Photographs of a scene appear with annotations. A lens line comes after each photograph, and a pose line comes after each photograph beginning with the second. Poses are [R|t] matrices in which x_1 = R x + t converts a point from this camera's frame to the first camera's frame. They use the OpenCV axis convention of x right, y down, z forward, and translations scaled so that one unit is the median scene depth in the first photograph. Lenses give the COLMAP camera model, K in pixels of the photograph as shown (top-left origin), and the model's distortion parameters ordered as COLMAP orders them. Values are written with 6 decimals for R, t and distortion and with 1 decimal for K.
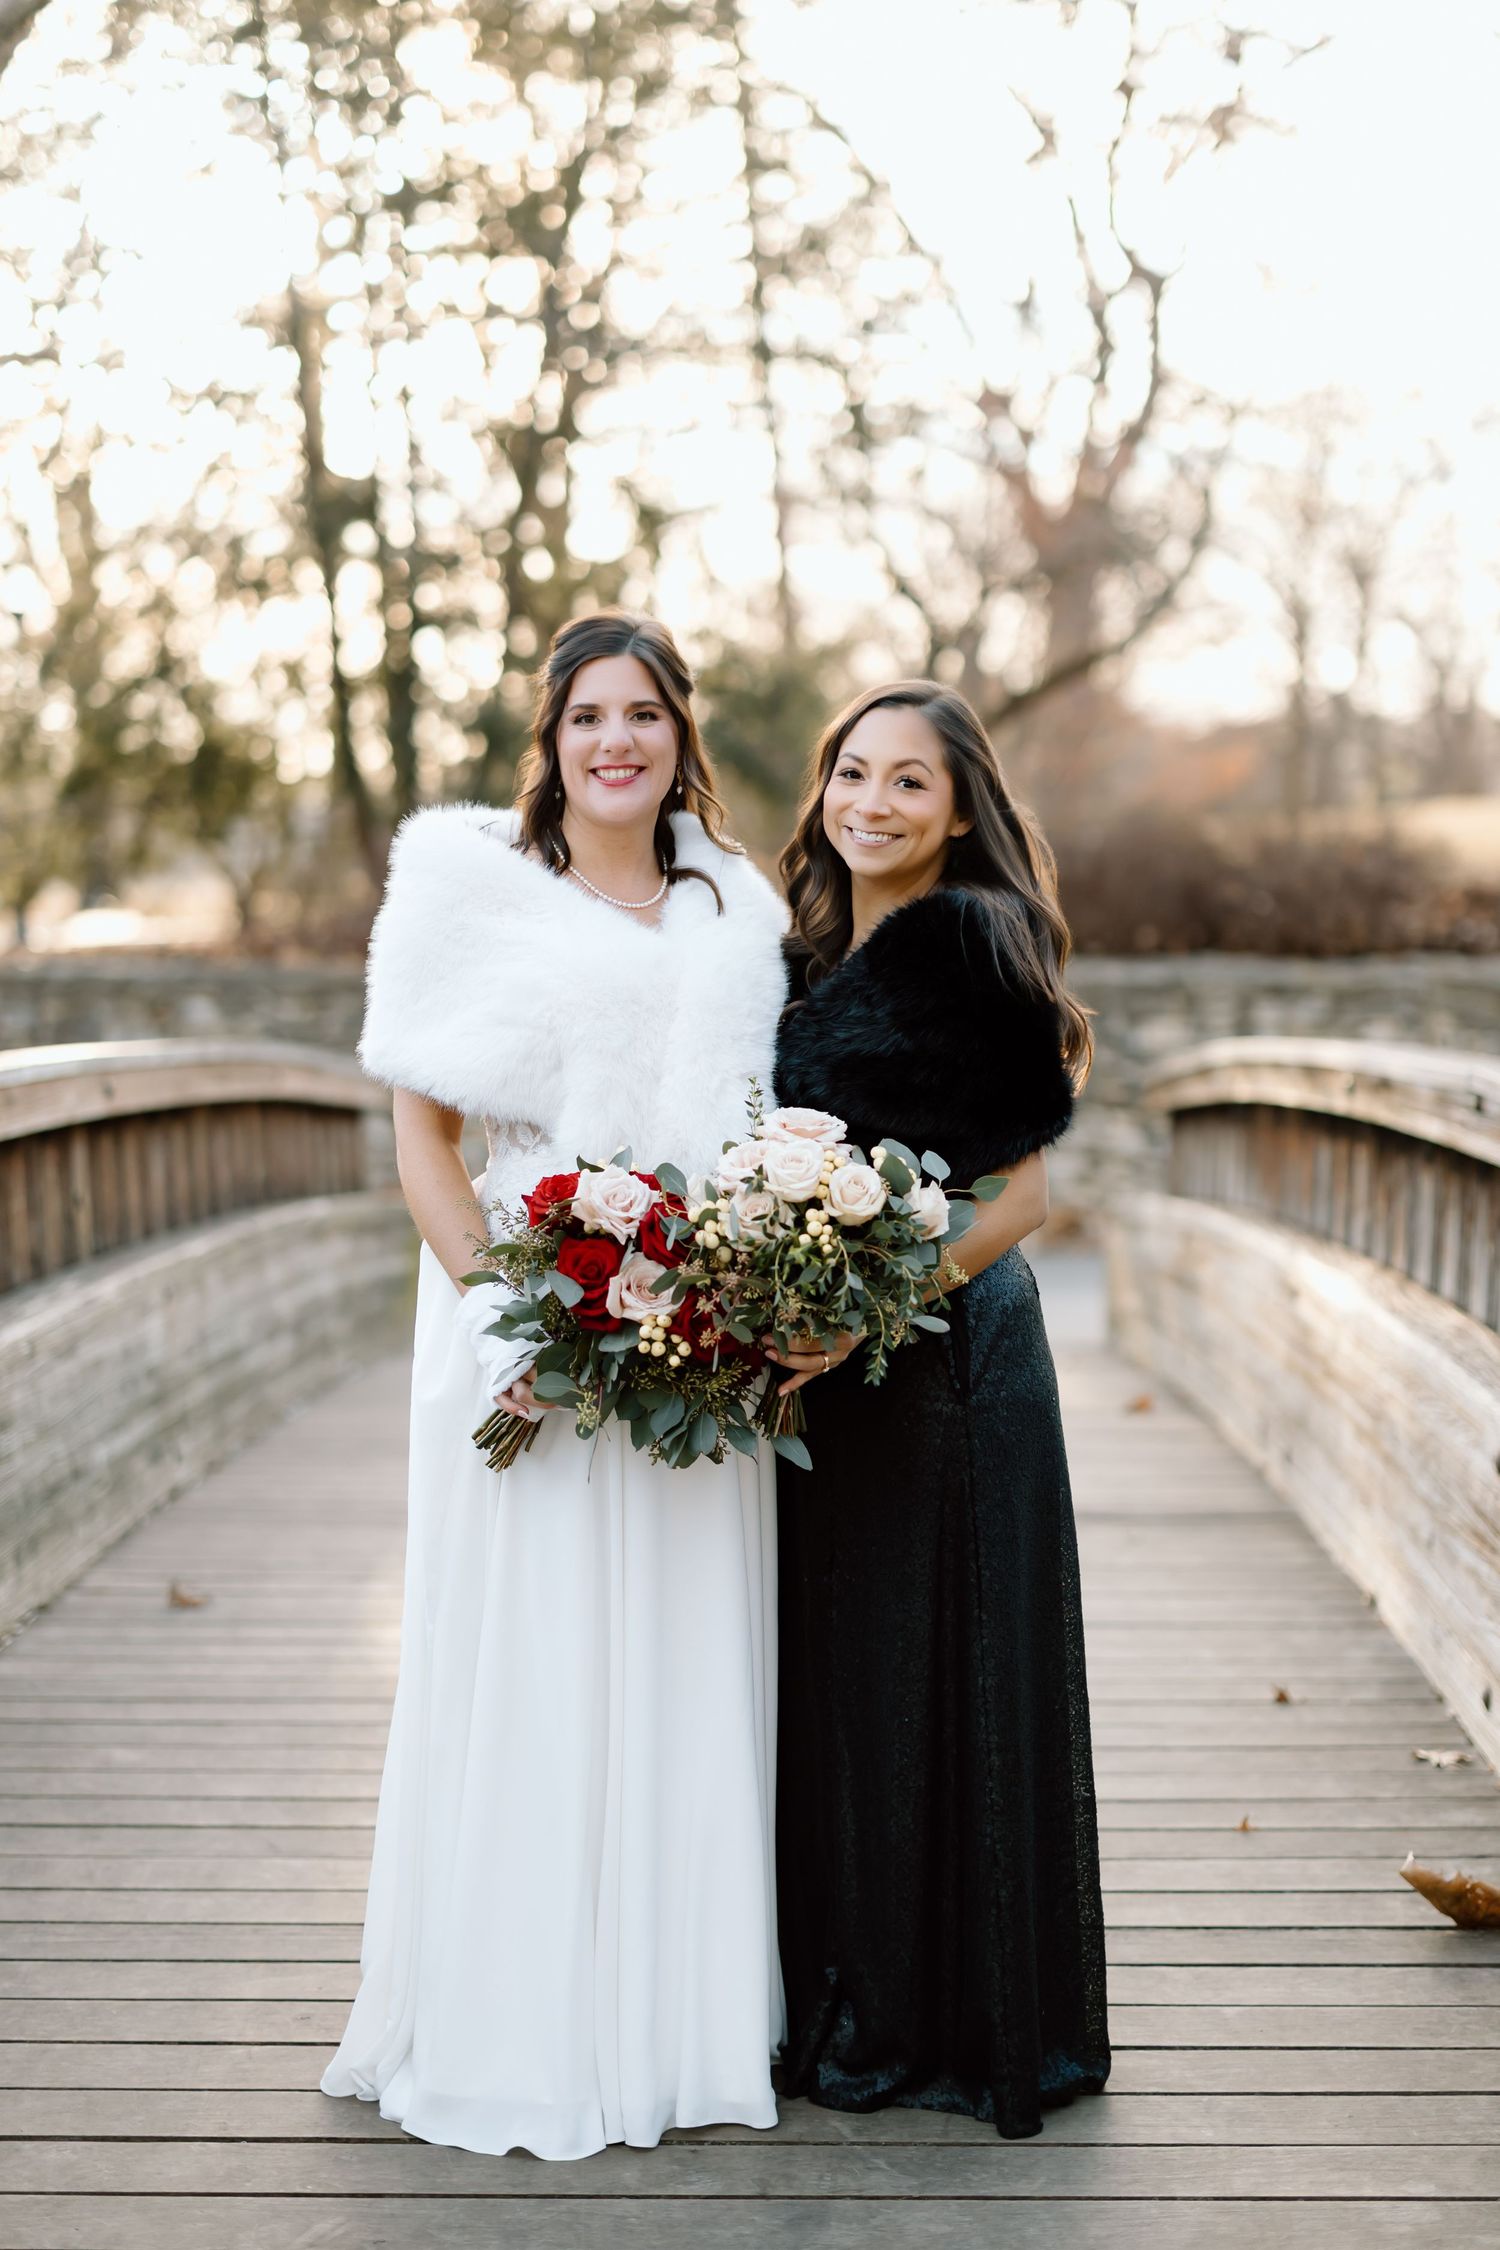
lens RADIAL K [[3775.9, 0, 804.4], [0, 3775.9, 1113.0], [0, 0, 1]] dist [0.000147, 0.027172]
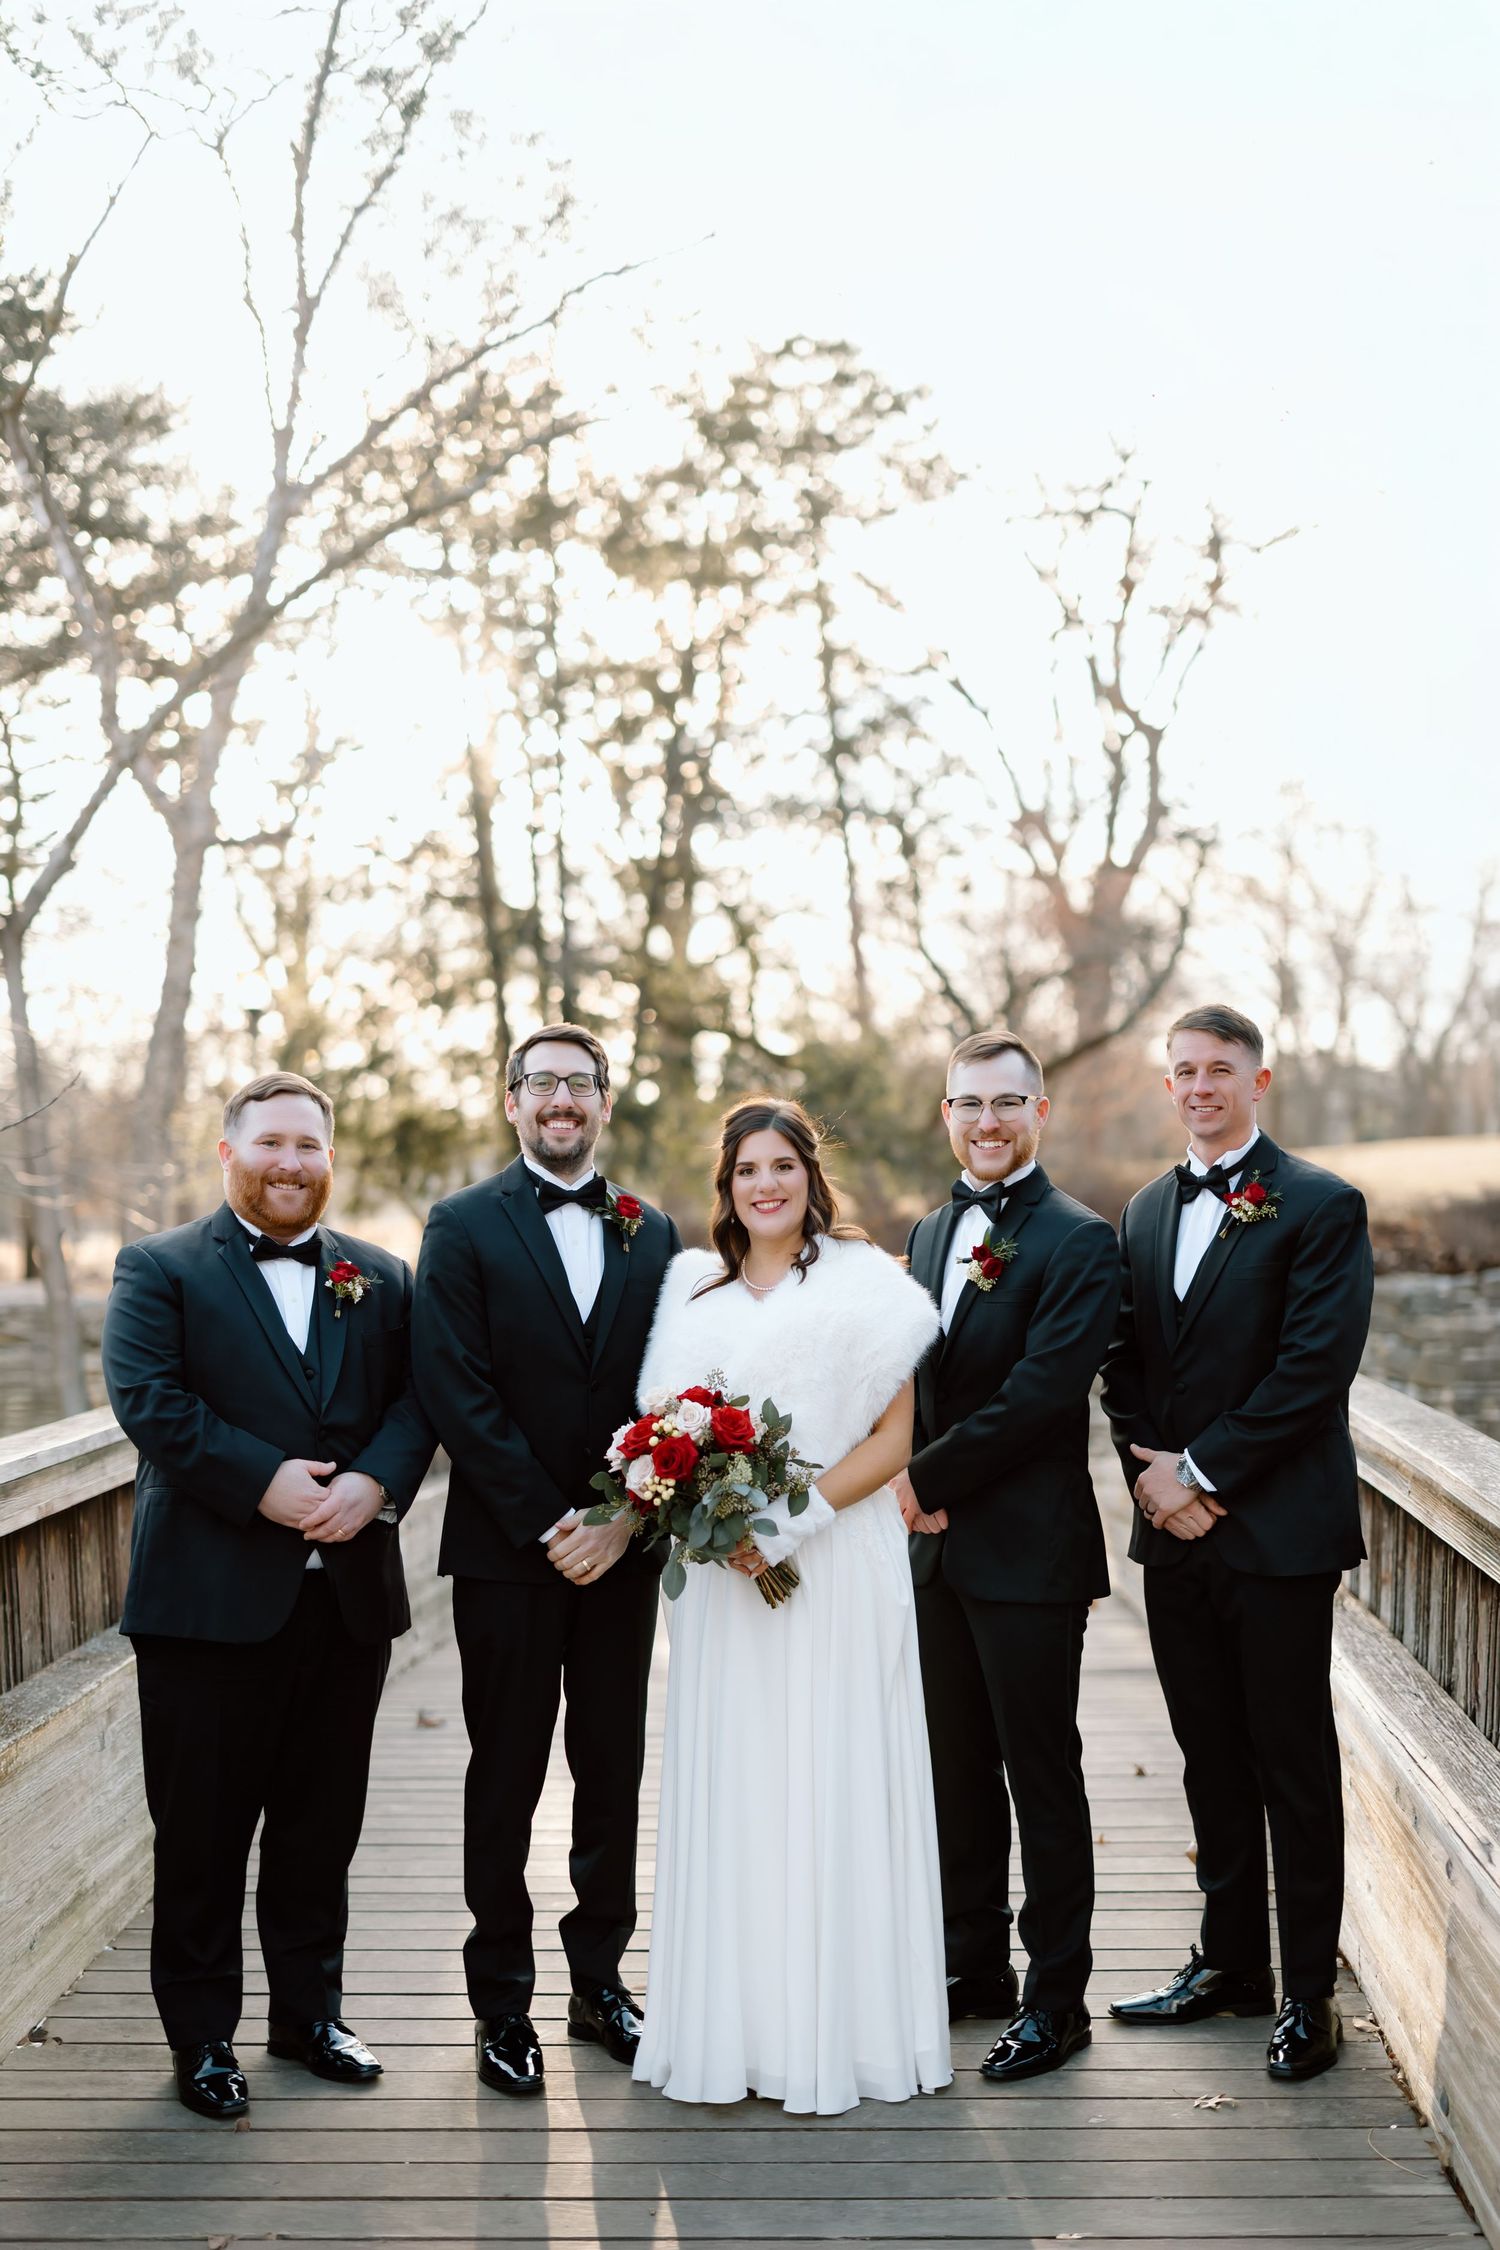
lens RADIAL K [[3309.3, 0, 750.0], [0, 3309.3, 1125.0], [0, 0, 1]] dist [0.005296, 0.053361]
pose [[0.998876, -0.013200, -0.045532, 0.025148], [0.009327, 0.996401, -0.084253, 0.002802], [0.046480, 0.083734, 0.995404, -0.296762]]
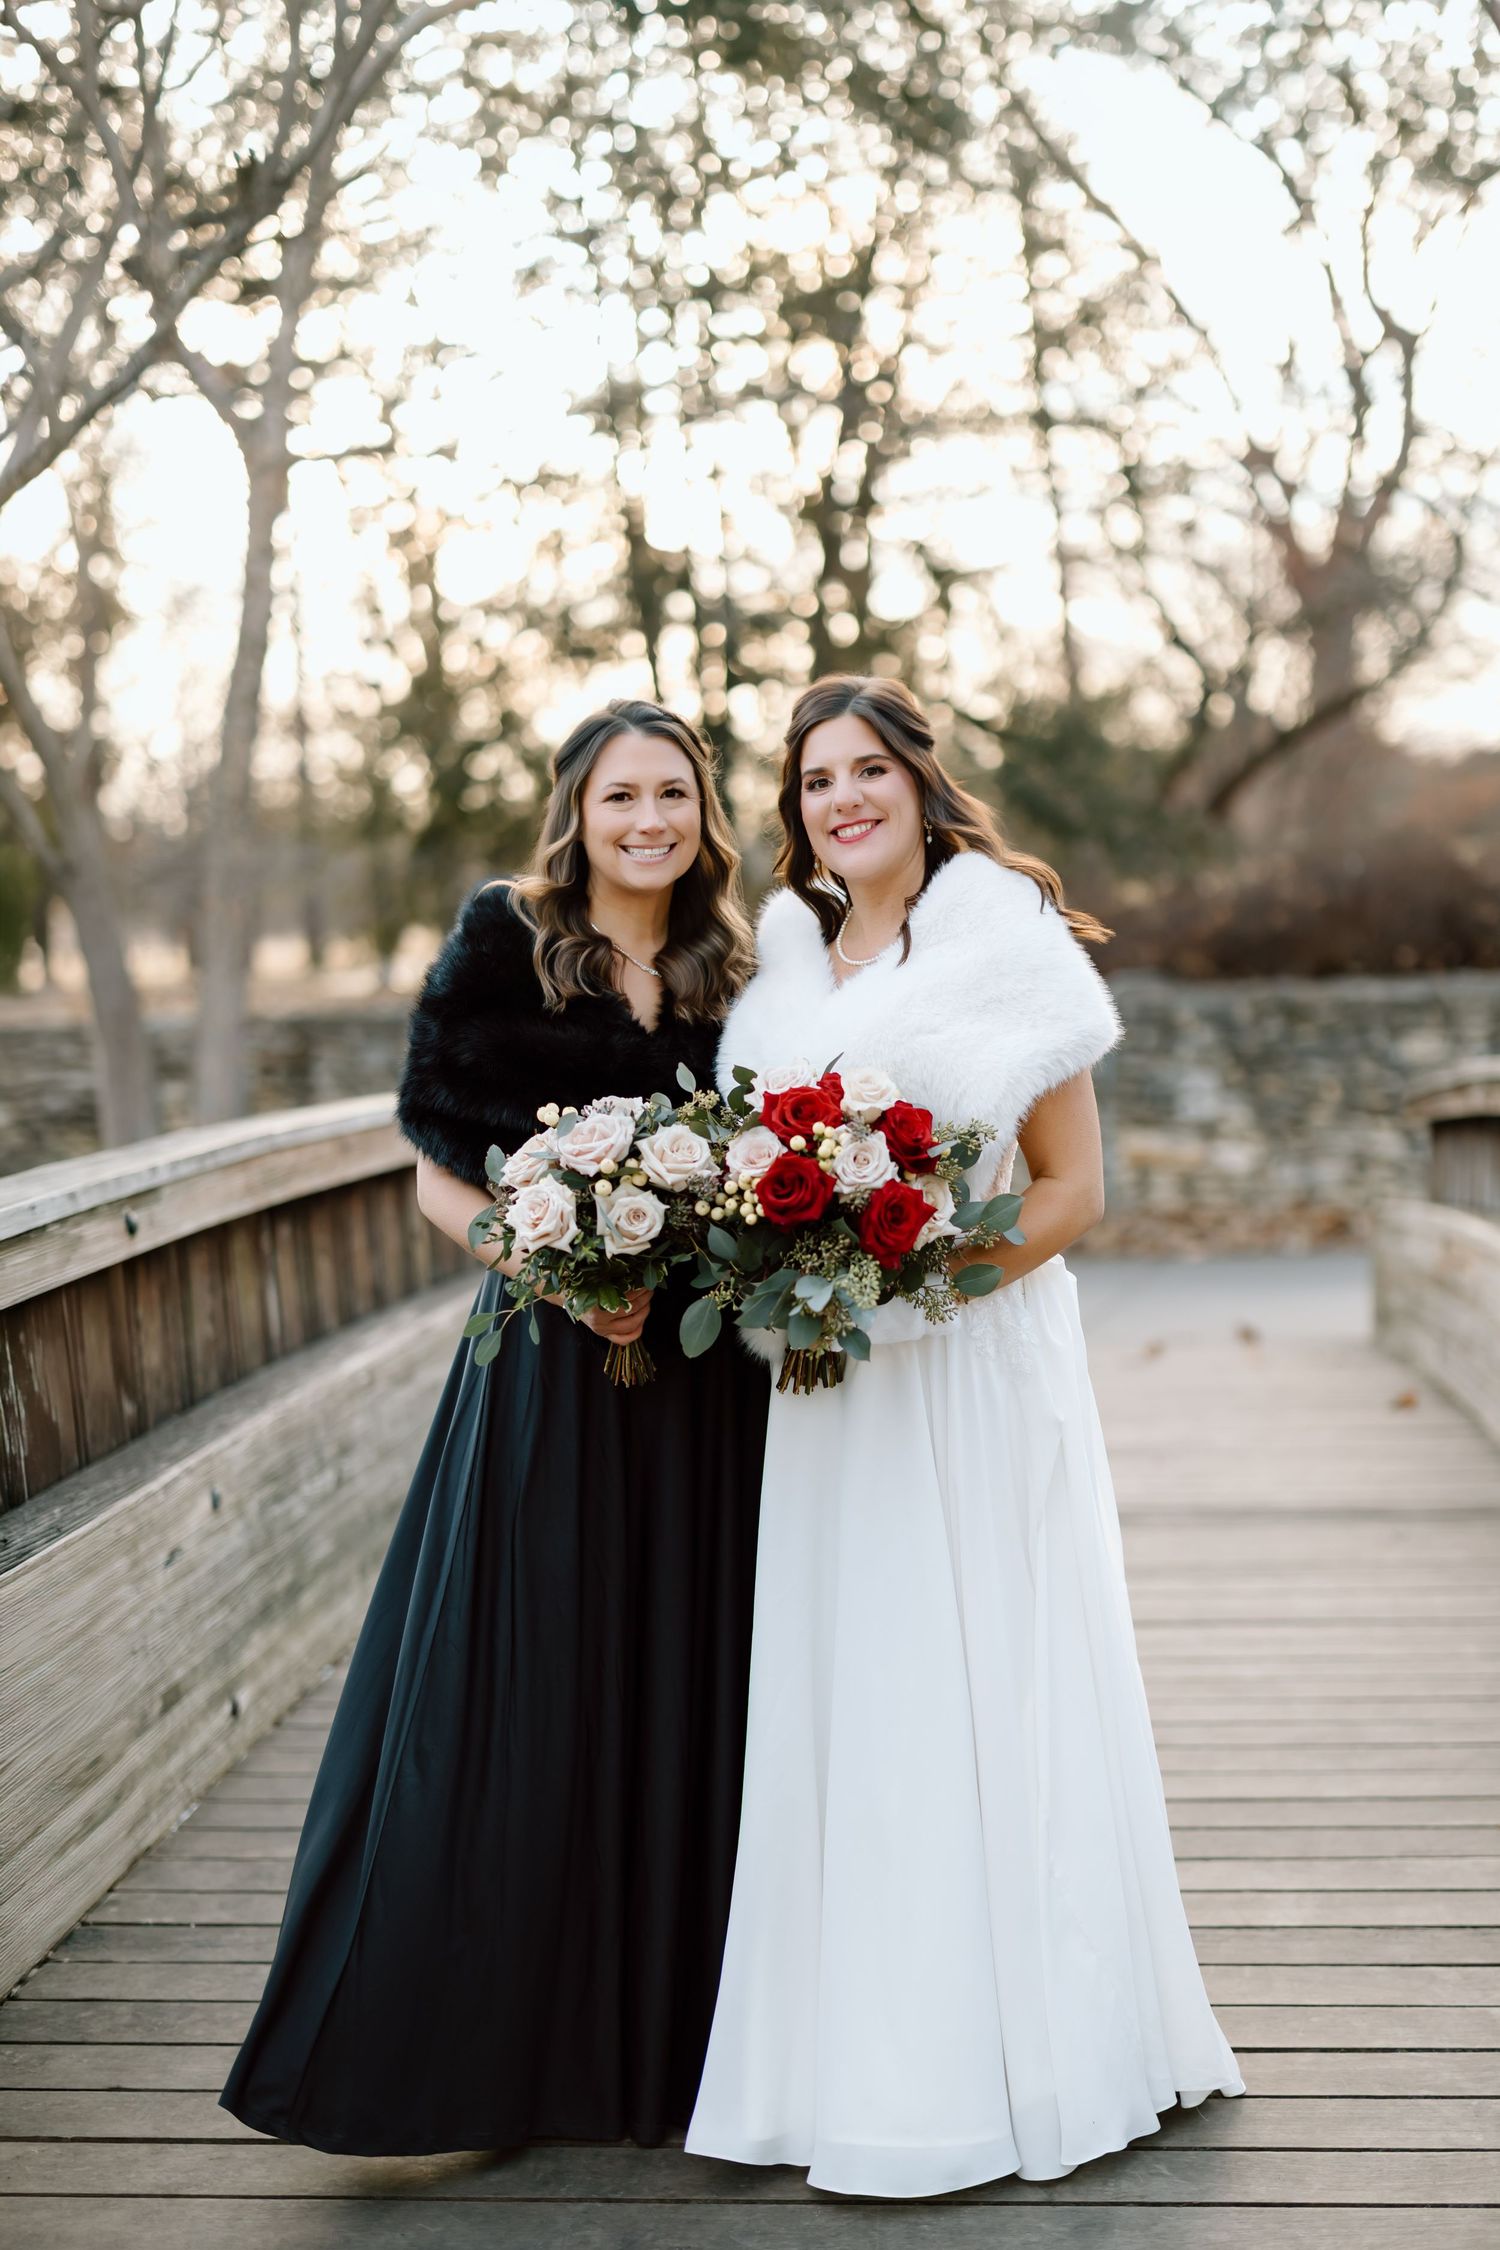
lens RADIAL K [[3375.2, 0, 861.4], [0, 3375.2, 1312.7], [0, 0, 1]] dist [0.008902, 0.039860]
pose [[0.997292, -0.017923, -0.071331, 0.004430], [0.022063, 0.998091, 0.057689, -0.007880], [0.070160, -0.059107, 0.995783, 0.041669]]
